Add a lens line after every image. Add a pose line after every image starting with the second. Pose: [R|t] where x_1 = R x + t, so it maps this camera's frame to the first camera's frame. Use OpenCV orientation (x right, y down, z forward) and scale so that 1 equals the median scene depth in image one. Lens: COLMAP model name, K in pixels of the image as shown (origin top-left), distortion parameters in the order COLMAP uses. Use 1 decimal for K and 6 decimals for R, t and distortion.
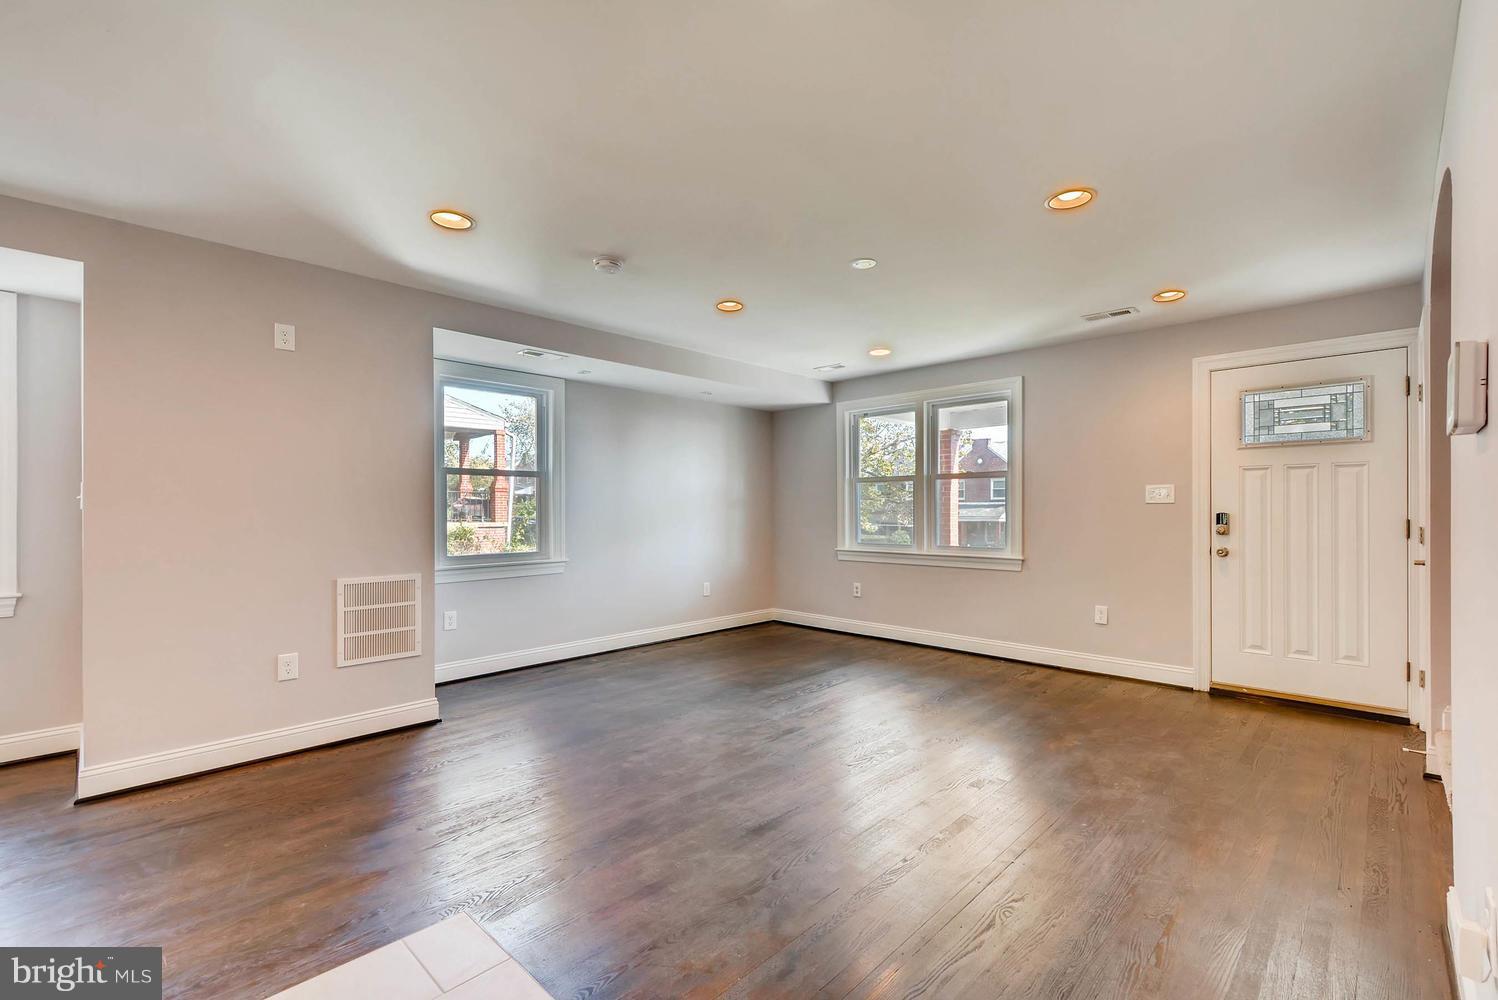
lens RADIAL K [[637.5, 0, 772.3], [0, 637.5, 511.2], [0, 0, 1]] dist [0.002036, 0.000201]
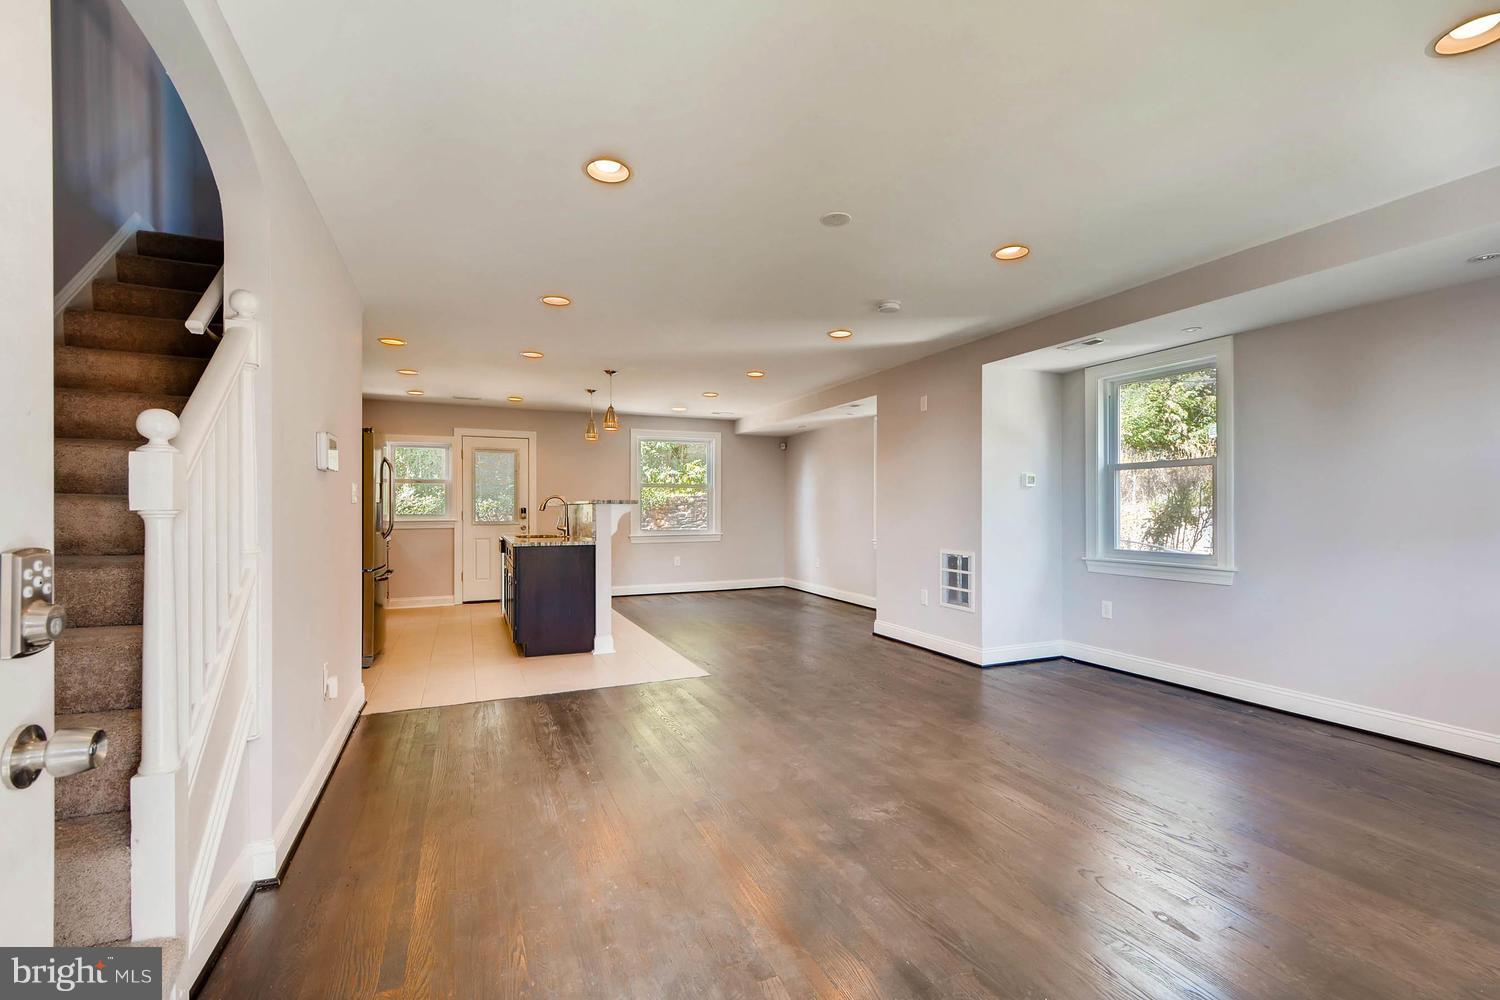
lens RADIAL K [[666.7, 0, 767.0], [0, 666.7, 508.8], [0, 0, 1]] dist [0.002380, 0.000062]
pose [[-0.378409, 0.005540, -0.925622, 0.788664], [0.002632, 0.999984, 0.004908, -0.001802], [0.925635, -0.000579, -0.378418, 0.974065]]
